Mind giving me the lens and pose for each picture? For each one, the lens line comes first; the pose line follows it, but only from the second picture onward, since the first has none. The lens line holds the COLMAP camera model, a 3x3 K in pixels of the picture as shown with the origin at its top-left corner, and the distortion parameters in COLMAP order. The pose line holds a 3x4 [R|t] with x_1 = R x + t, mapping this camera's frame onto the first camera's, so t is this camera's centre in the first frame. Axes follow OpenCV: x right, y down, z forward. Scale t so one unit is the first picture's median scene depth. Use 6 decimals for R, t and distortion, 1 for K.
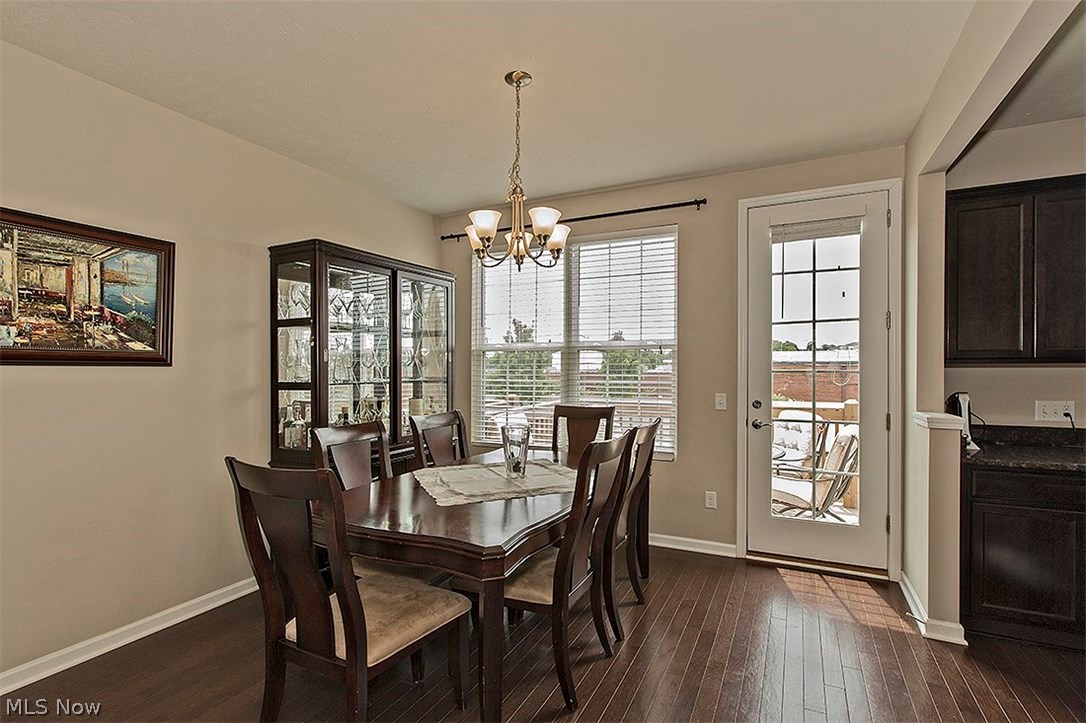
lens RADIAL K [[485.3, 0, 562.9], [0, 485.3, 355.8], [0, 0, 1]] dist [0.001707, -0.000382]
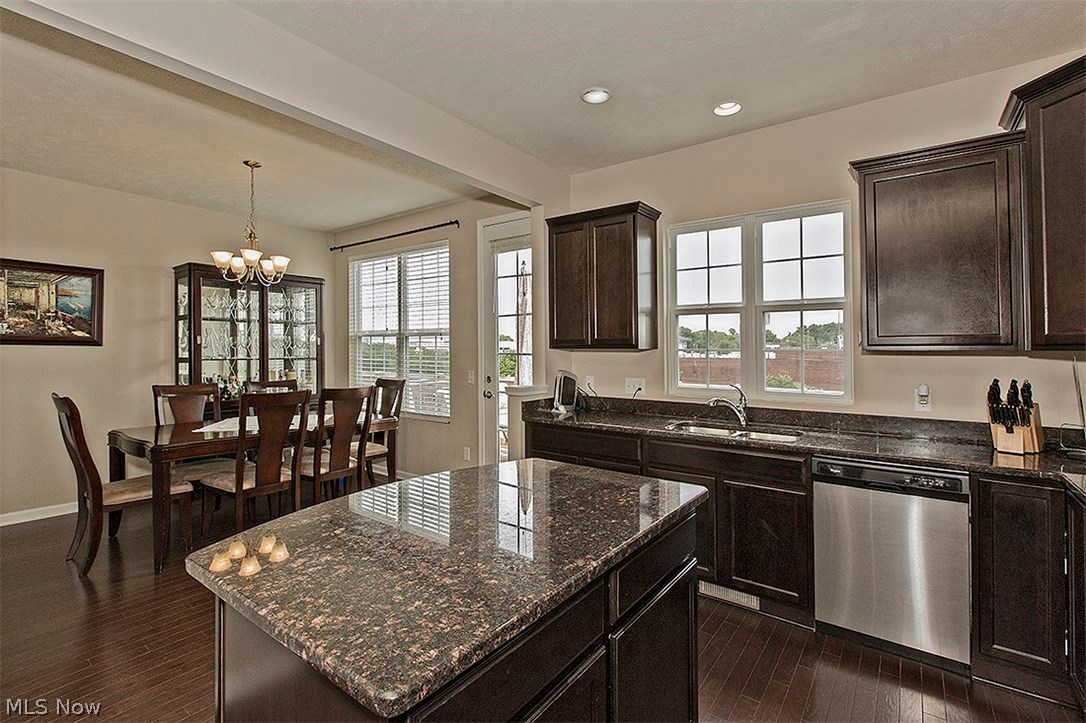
lens RADIAL K [[495.2, 0, 524.1], [0, 495.2, 346.0], [0, 0, 1]] dist [0.004816, 0.000755]
pose [[0.976822, 0.005780, -0.213977, 1.015759], [-0.003311, 0.999924, 0.011894, -0.002813], [0.214029, -0.010910, 0.976766, -0.352607]]
